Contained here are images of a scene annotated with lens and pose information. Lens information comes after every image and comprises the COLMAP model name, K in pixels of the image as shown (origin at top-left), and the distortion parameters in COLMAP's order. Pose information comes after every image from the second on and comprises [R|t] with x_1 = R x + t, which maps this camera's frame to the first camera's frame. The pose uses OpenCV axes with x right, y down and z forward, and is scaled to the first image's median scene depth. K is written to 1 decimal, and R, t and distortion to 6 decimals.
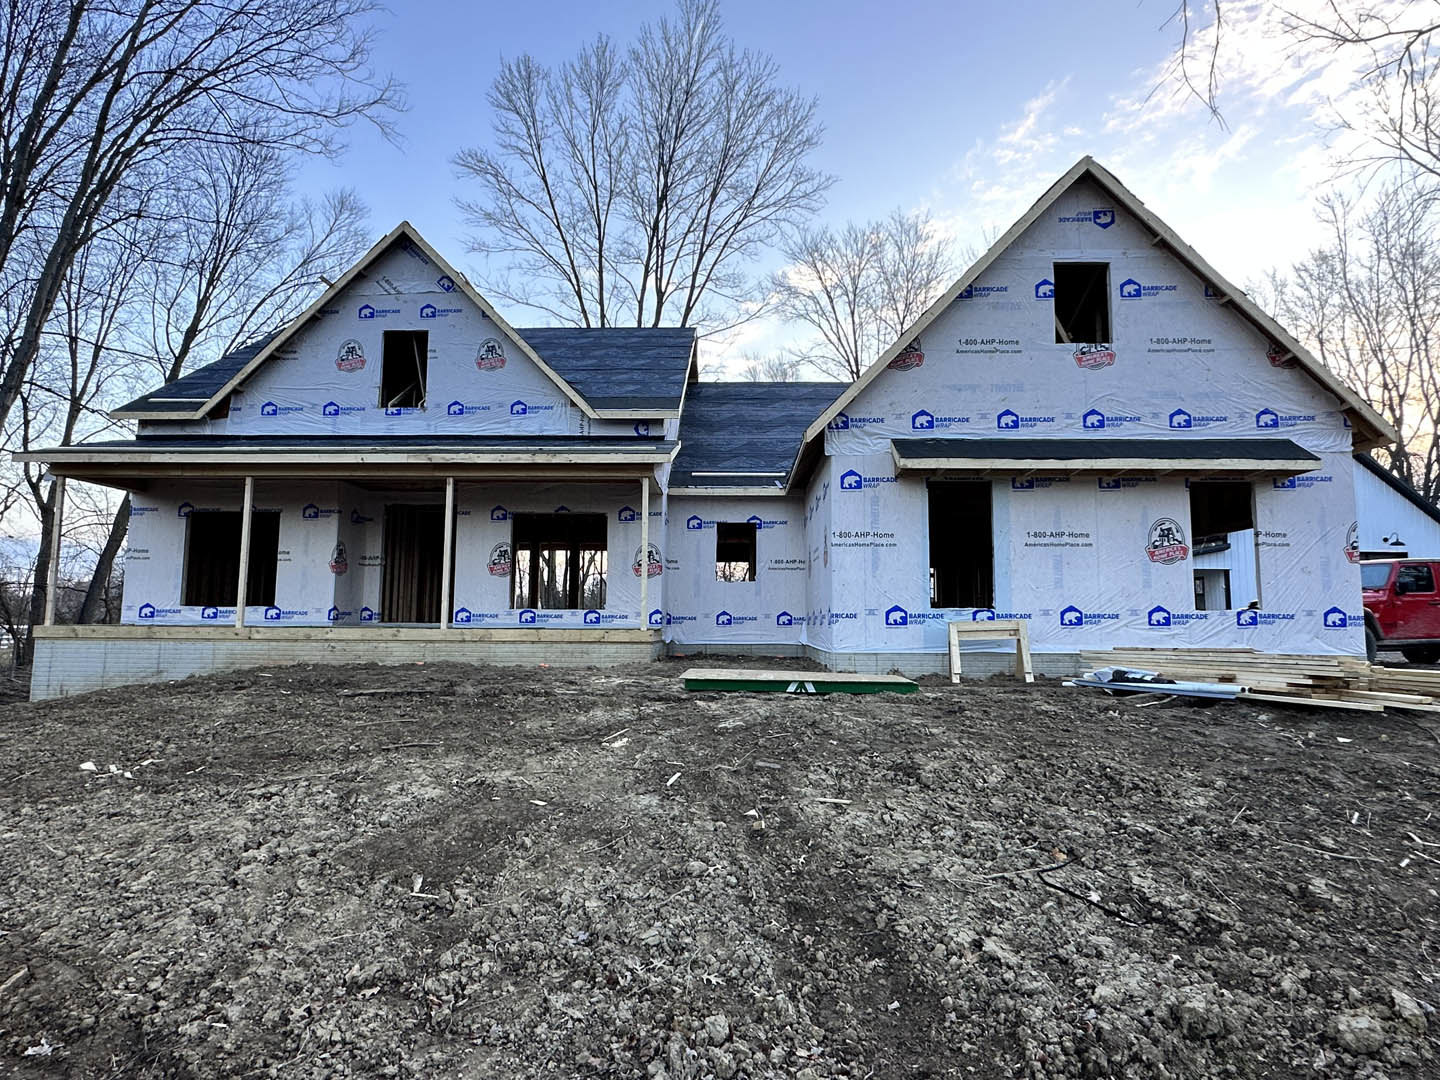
lens RADIAL K [[882.7, 0, 720.0], [0, 882.7, 540.0], [0, 0, 1]] dist [-0.001124, -0.001216]
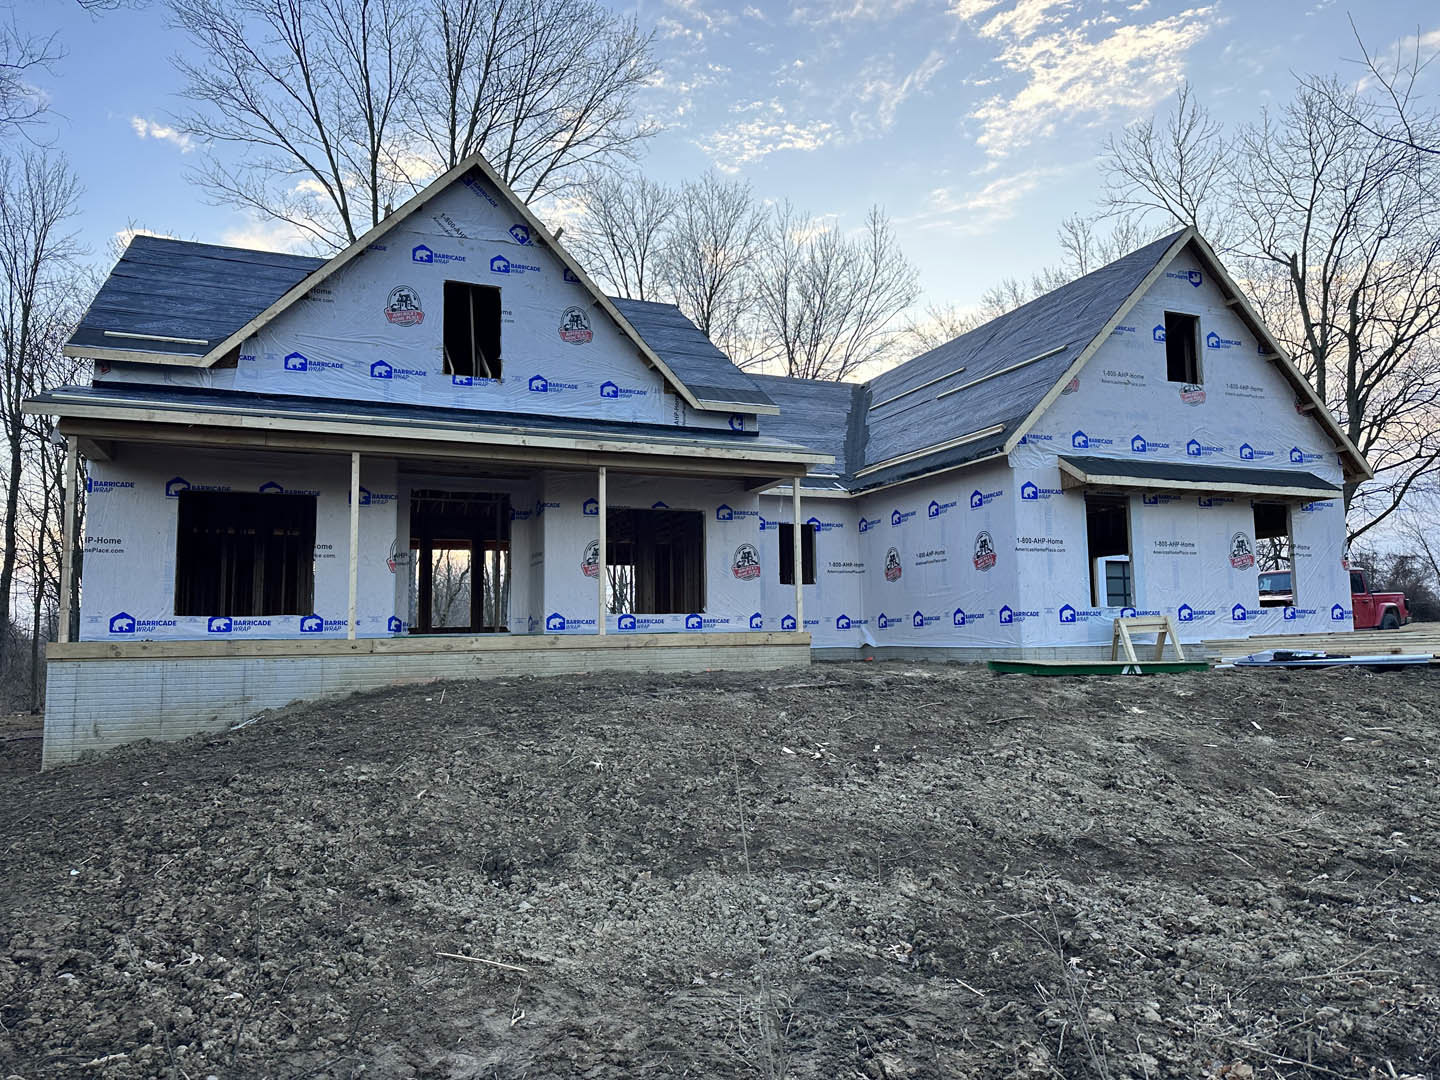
lens RADIAL K [[1125.3, 0, 720.0], [0, 1125.3, 540.0], [0, 0, 1]] dist [0.180354, -0.350008]
pose [[0.892378, 0.020365, 0.450828, -0.647802], [-0.019977, 0.999785, -0.005621, 0.007084], [-0.450846, -0.003990, 0.892593, -0.074421]]
